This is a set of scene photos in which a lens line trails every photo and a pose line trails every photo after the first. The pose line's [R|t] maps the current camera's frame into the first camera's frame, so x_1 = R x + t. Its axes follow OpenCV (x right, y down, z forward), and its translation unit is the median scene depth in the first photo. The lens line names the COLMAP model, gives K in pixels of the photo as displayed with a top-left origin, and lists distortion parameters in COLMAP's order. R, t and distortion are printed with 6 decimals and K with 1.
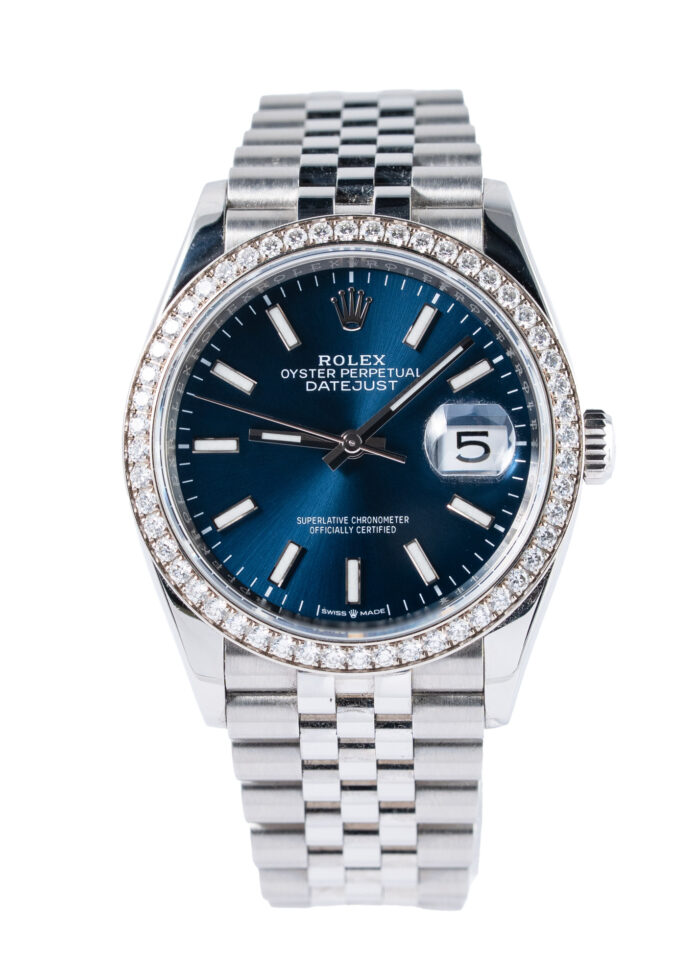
lens RADIAL K [[4551.5, 0, 328.5], [0, 4551.5, 537.0], [0, 0, 1]] dist [1.992409, 0.000000]
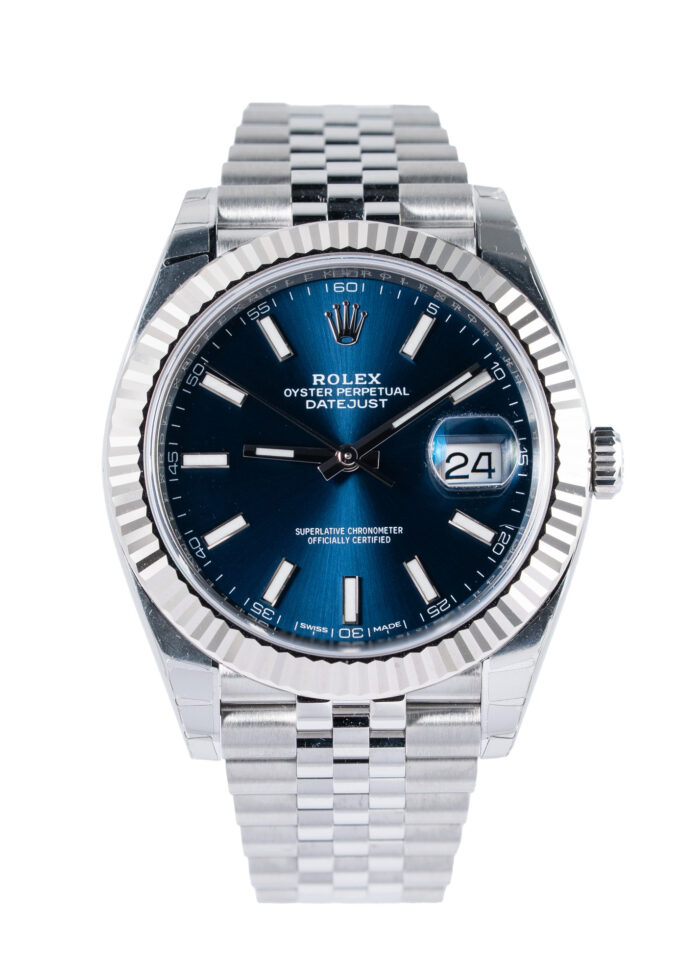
lens RADIAL K [[3193.9, 0, 372.1], [0, 3193.9, 490.3], [0, 0, 1]] dist [1.291194, 0.000000]
pose [[0.999893, -0.007726, 0.012460, 0.001569], [0.007849, 0.999921, -0.009832, -0.005789], [-0.012383, 0.009928, 0.999874, 0.270586]]
